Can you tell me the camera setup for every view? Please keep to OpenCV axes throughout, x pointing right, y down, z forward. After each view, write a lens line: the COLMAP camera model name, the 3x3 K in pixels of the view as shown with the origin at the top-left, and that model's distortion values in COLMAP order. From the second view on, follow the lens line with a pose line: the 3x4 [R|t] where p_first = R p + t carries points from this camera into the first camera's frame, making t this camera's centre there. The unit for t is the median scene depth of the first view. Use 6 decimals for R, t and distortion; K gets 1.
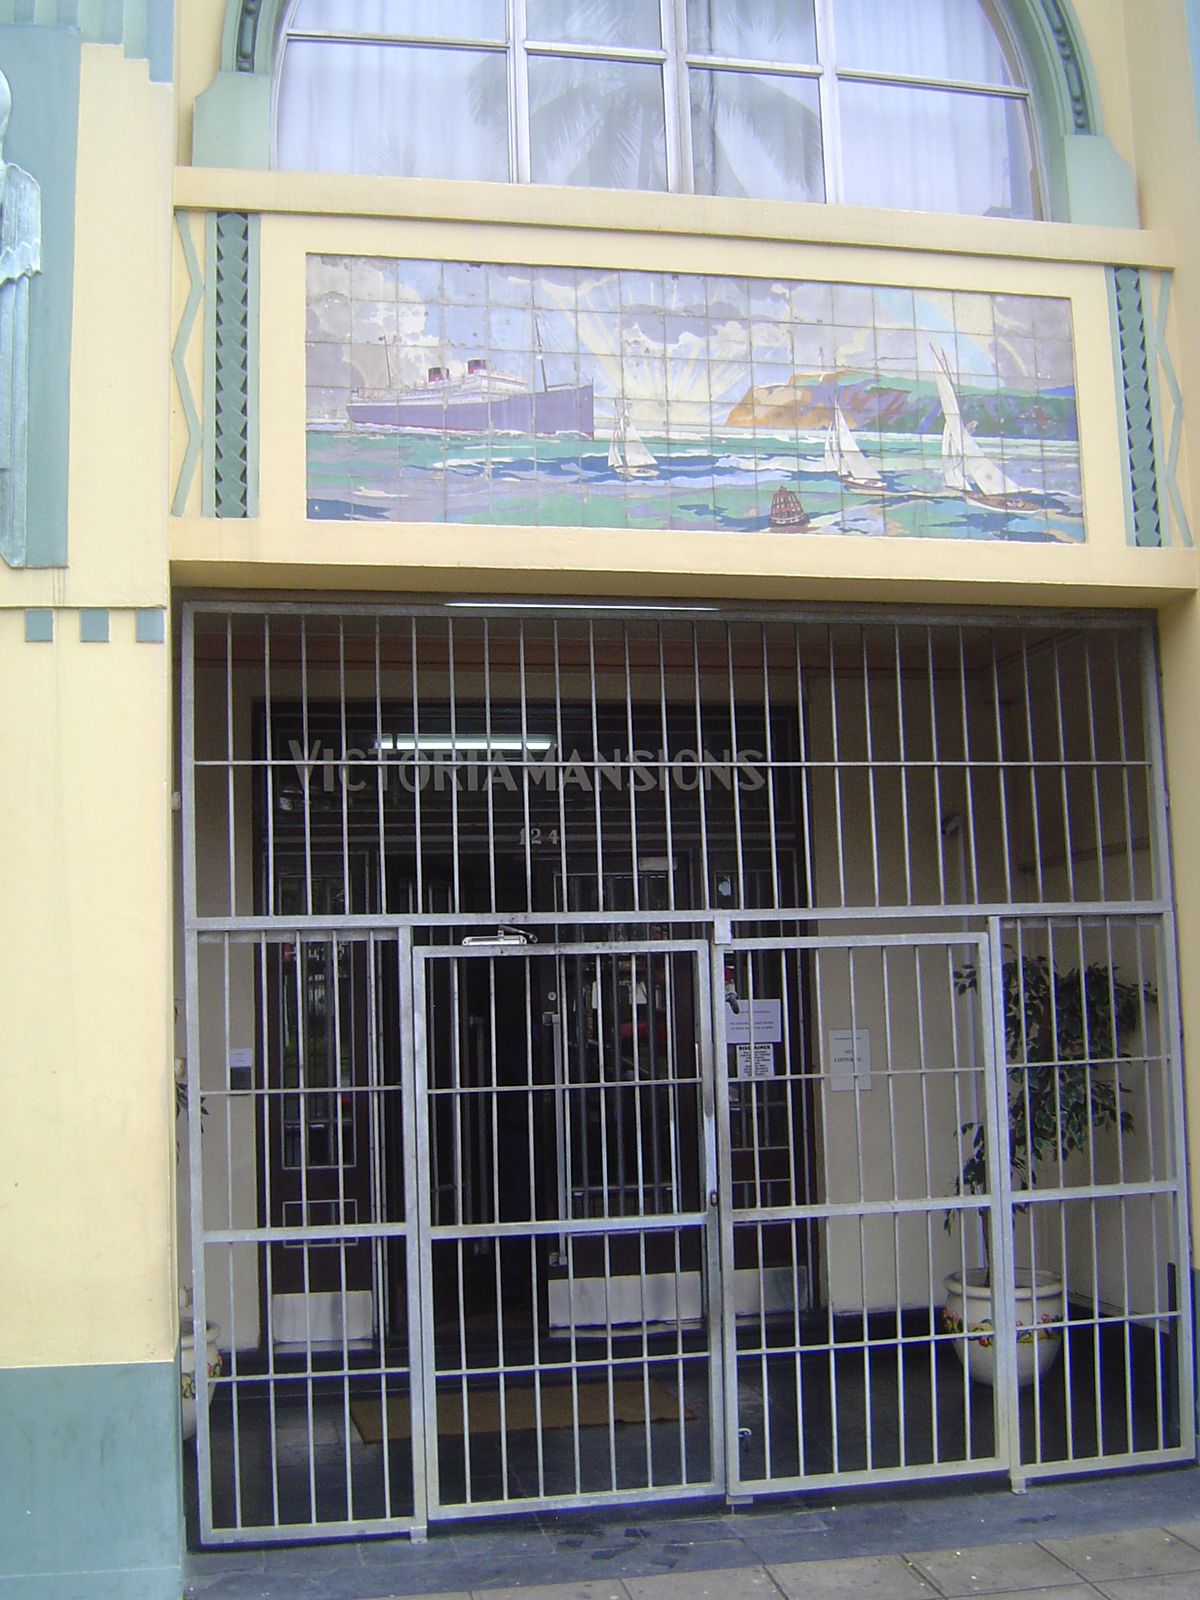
lens RADIAL K [[1853.8, 0, 600.0], [0, 1853.8, 800.0], [0, 0, 1]] dist [-0.115750, 0.000000]
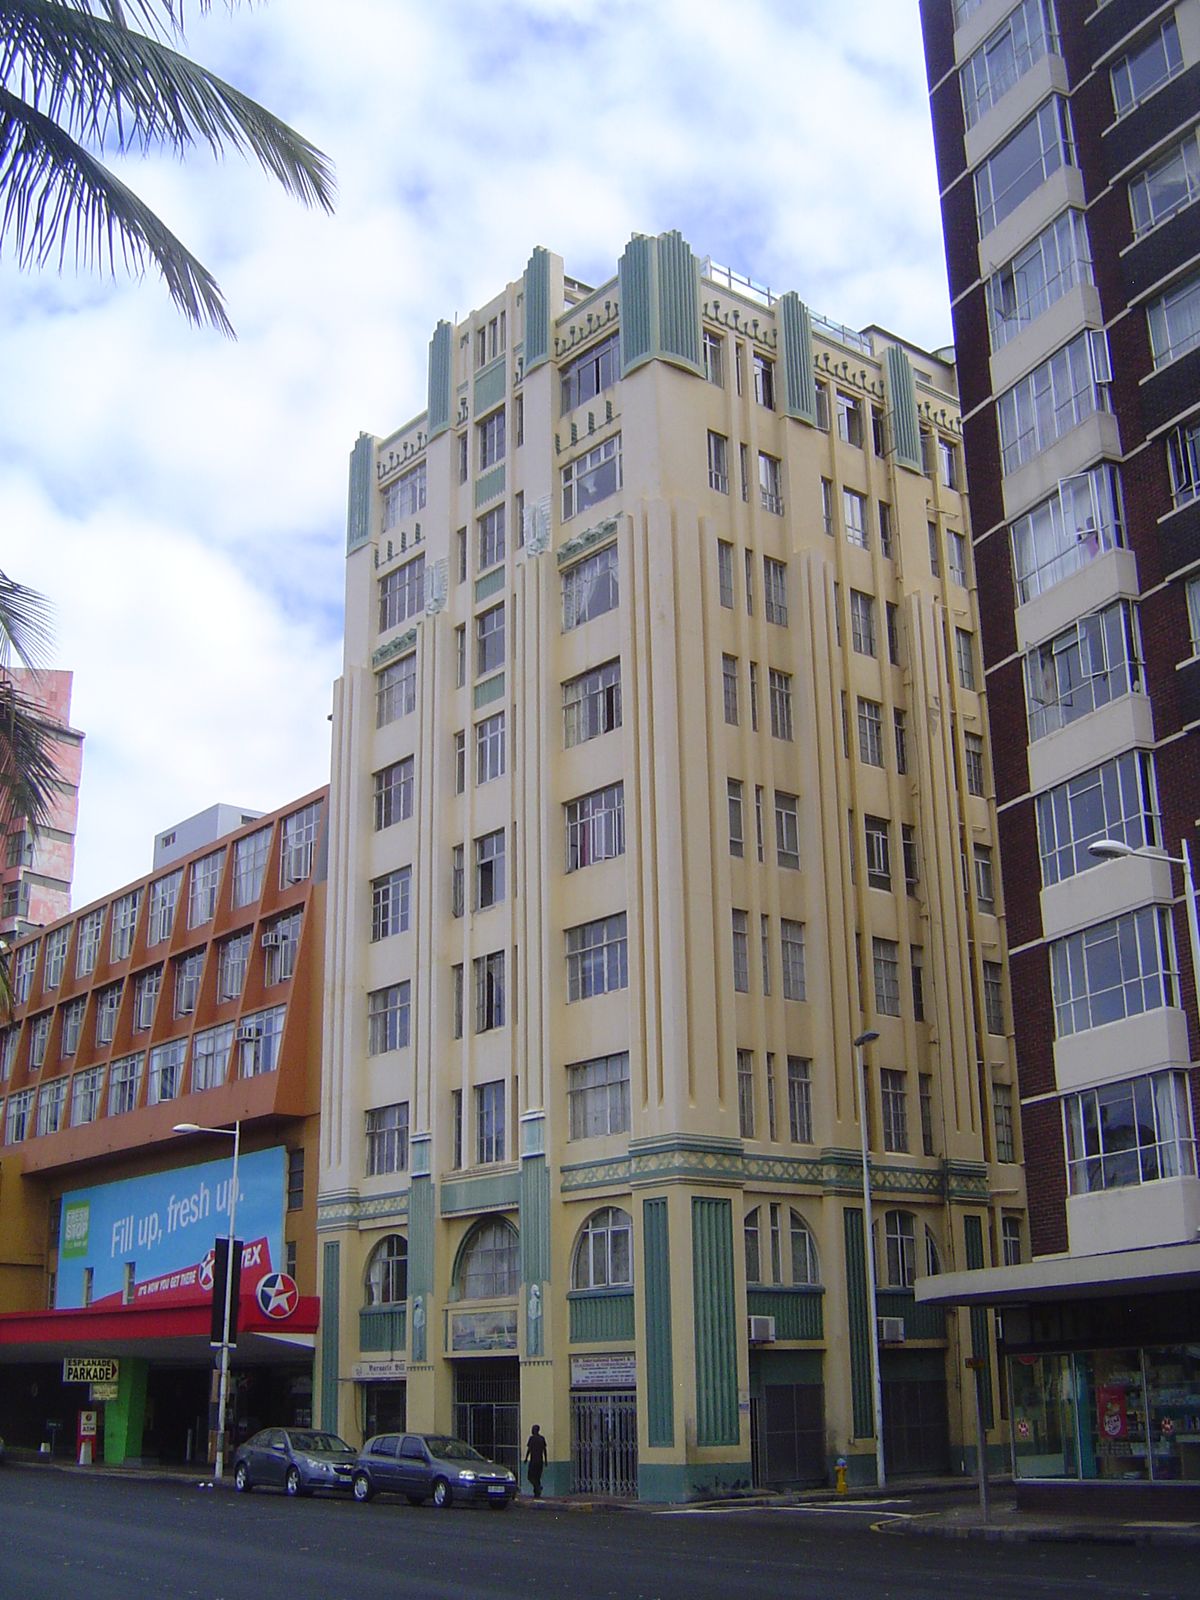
lens RADIAL K [[1853.8, 0, 600.0], [0, 1853.8, 803.2], [0, 0, 1]] dist [-0.115750, 0.000000]
pose [[0.455255, -0.280488, -0.845026, 6.572744], [0.011009, 0.950784, -0.309660, 0.039355], [0.890293, 0.131671, 0.435937, -1.874923]]
